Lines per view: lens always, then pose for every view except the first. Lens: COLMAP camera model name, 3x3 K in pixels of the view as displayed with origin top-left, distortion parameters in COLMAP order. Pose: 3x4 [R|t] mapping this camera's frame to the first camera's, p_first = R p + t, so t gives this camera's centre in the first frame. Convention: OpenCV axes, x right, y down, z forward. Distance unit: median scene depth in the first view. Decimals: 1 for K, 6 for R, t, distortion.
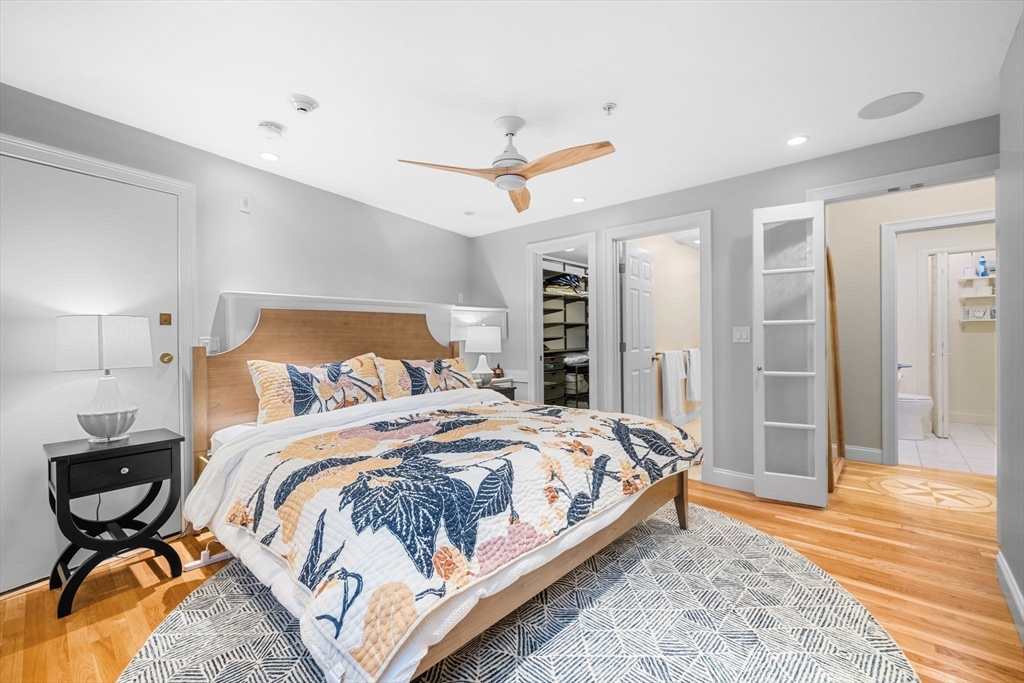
lens RADIAL K [[442.6, 0, 510.5], [0, 442.6, 337.9], [0, 0, 1]] dist [0.000607, 0.000228]
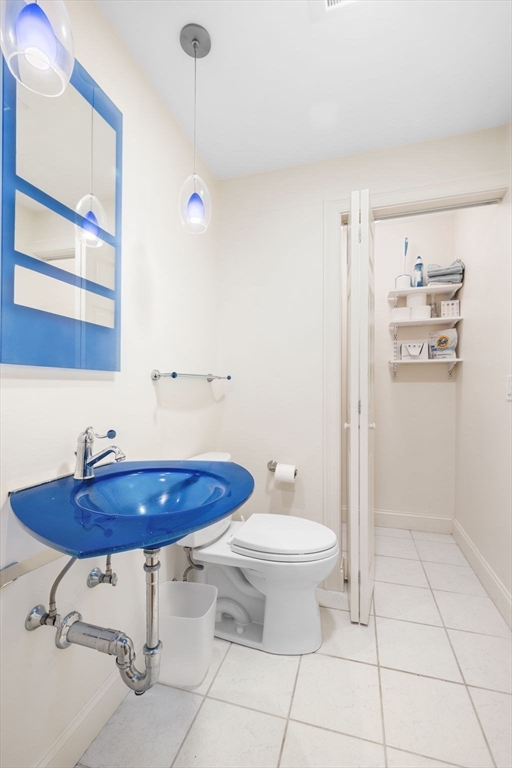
lens RADIAL K [[331.9, 0, 258.6], [0, 331.9, 386.6], [0, 0, 1]] dist [0.000607, 0.000228]
pose [[0.915970, 0.009733, 0.401130, 0.685870], [-0.005089, 0.999907, -0.012640, 0.001096], [-0.401216, 0.009536, 0.915934, 0.674778]]
